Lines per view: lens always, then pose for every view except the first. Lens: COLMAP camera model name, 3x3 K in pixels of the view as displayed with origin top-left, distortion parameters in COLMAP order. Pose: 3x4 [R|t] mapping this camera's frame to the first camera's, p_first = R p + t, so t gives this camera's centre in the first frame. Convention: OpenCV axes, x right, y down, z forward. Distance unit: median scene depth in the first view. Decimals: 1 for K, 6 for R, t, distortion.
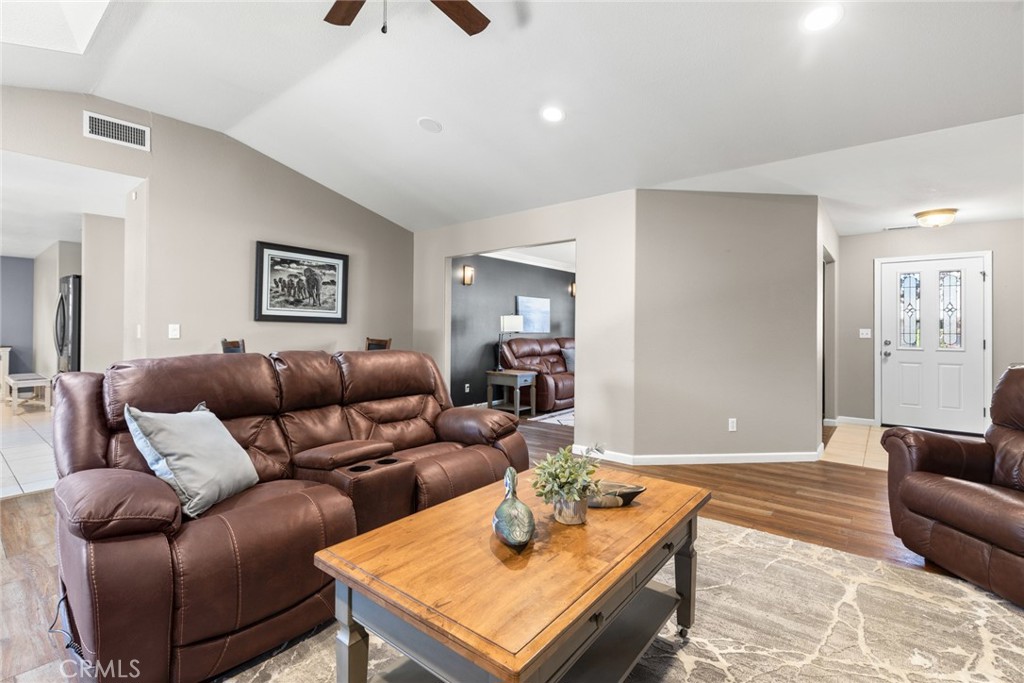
lens RADIAL K [[463.6, 0, 512.1], [0, 463.6, 335.0], [0, 0, 1]] dist [0.003088, 0.000279]
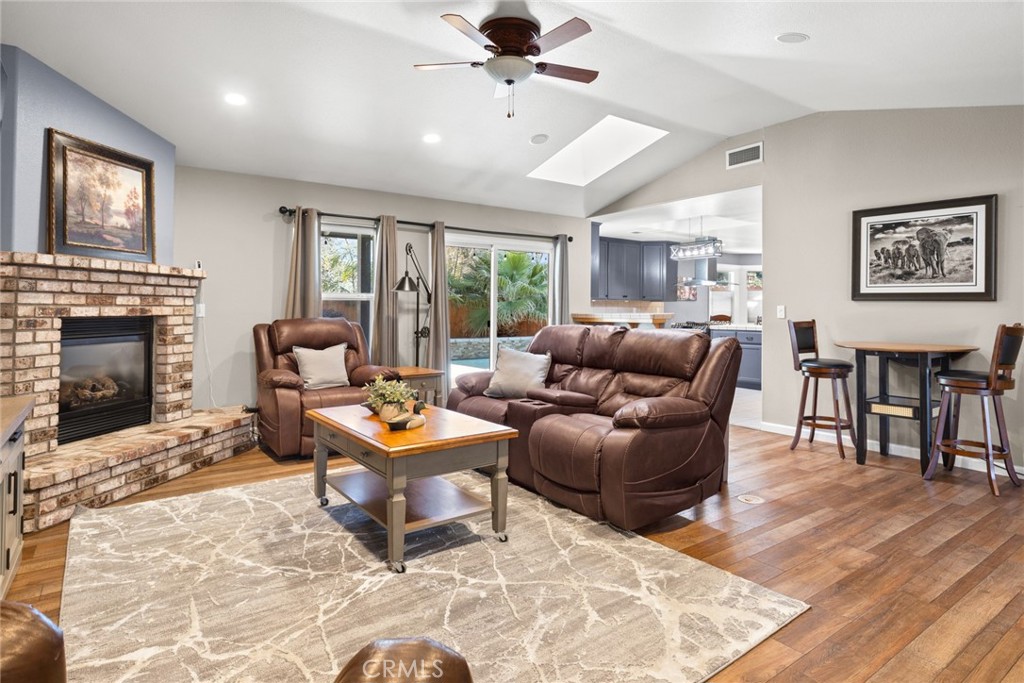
lens RADIAL K [[581.7, 0, 531.6], [0, 581.7, 307.5], [0, 0, 1]] dist [-0.000674, 0.000179]
pose [[-0.251326, -0.006484, -0.967881, 0.648486], [-0.011835, 0.999923, -0.003625, -0.005257], [0.967830, 0.010543, -0.251383, 0.642496]]
